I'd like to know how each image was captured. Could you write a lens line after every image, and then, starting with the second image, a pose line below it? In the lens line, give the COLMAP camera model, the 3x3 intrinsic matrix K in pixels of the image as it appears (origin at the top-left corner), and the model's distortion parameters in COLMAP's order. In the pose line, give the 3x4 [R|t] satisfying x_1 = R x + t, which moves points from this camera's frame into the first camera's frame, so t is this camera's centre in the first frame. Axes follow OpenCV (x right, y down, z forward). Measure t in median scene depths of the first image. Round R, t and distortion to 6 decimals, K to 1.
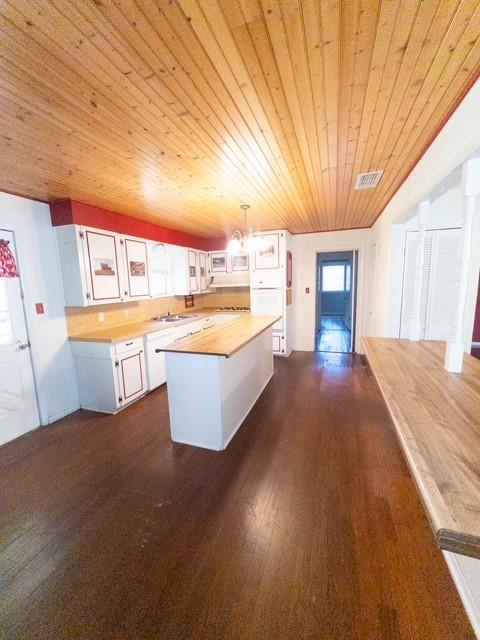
lens RADIAL K [[256.8, 0, 240.0], [0, 256.8, 320.0], [0, 0, 1]] dist [-0.000300, -0.000067]
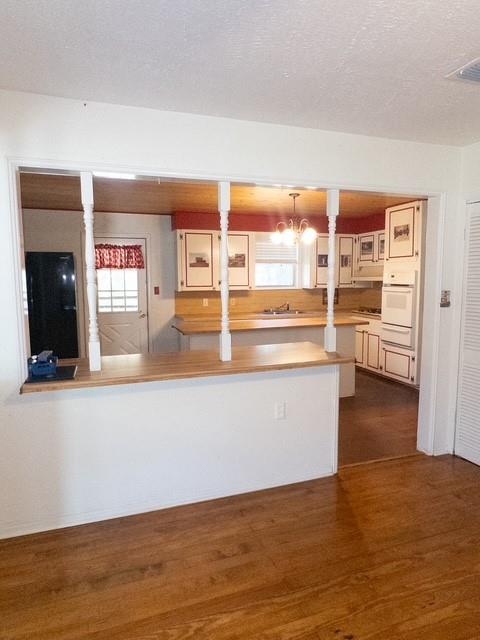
lens RADIAL K [[409.7, 0, 240.0], [0, 409.7, 320.0], [0, 0, 1]] dist [-0.004401, -0.001382]
pose [[0.632581, 0.110569, -0.766561, 0.983838], [-0.126088, 0.991255, 0.038928, -0.024278], [0.764162, 0.072029, 0.640991, -0.059854]]
